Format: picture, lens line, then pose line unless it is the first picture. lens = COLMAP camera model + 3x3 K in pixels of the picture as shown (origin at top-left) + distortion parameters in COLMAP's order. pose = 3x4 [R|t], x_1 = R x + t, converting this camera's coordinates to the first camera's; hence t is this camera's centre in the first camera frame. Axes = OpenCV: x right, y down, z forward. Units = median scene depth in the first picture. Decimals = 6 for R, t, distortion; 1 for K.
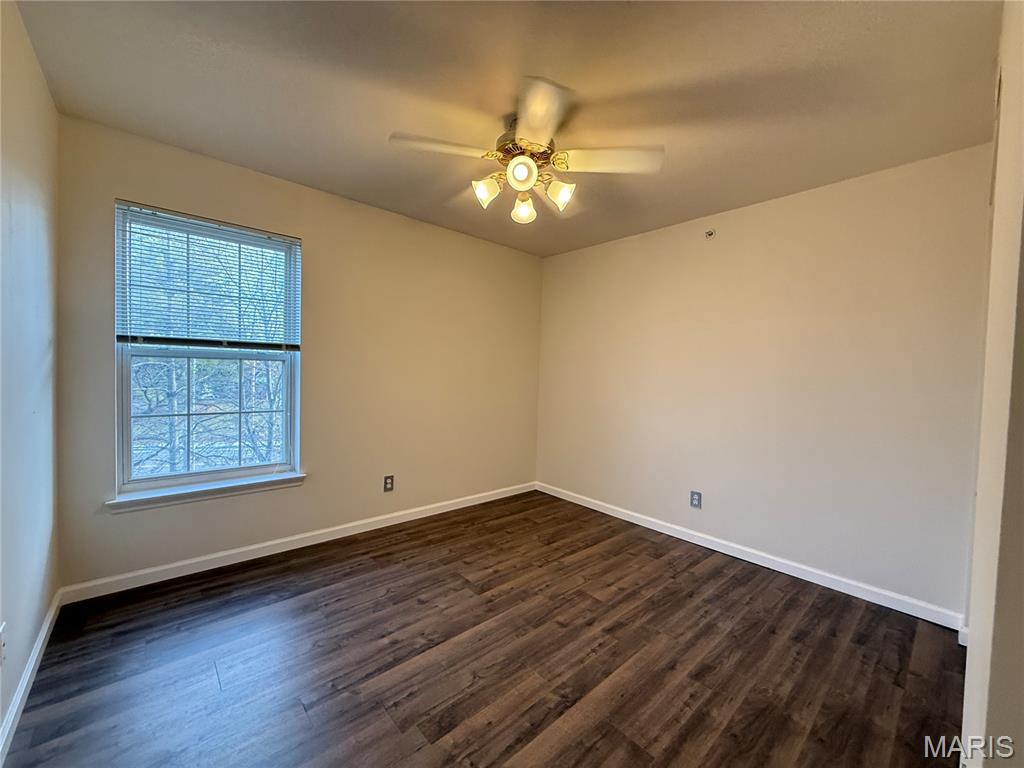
lens RADIAL K [[411.2, 0, 518.9], [0, 411.2, 384.0], [0, 0, 1]] dist [-0.001421, -0.000192]
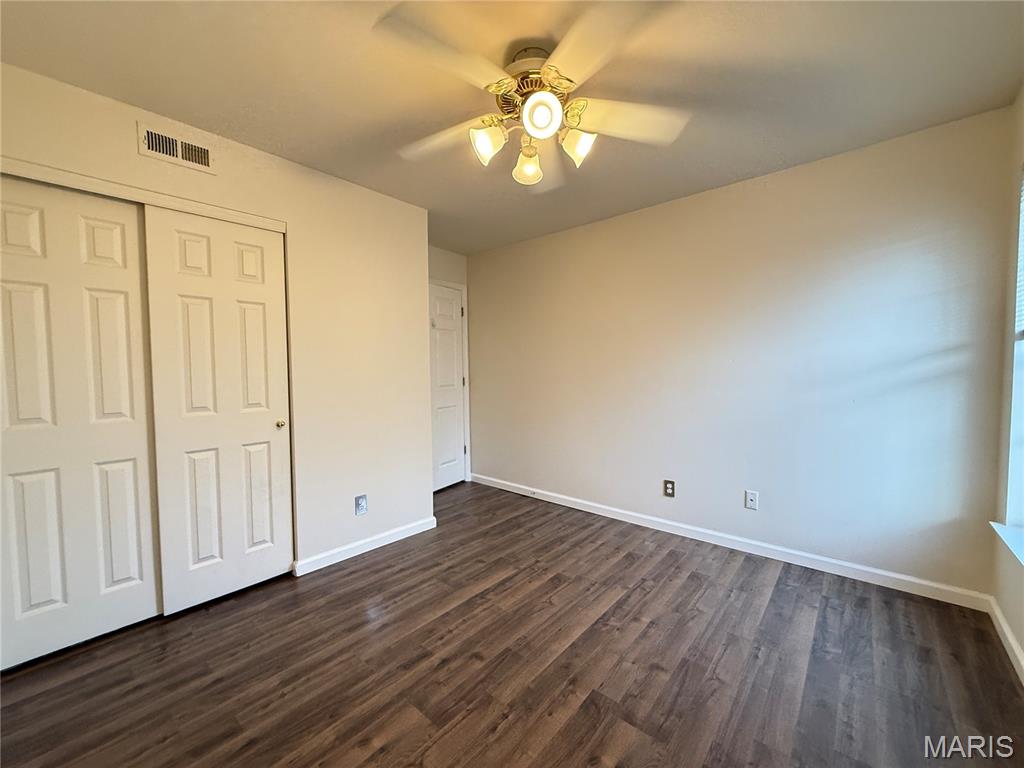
lens RADIAL K [[411.2, 0, 518.9], [0, 411.2, 384.0], [0, 0, 1]] dist [-0.001421, -0.000192]
pose [[-0.992059, -0.012831, -0.125121, 0.136800], [-0.020407, 0.998022, 0.059456, -0.044727], [0.124111, 0.061537, -0.990358, 1.867491]]
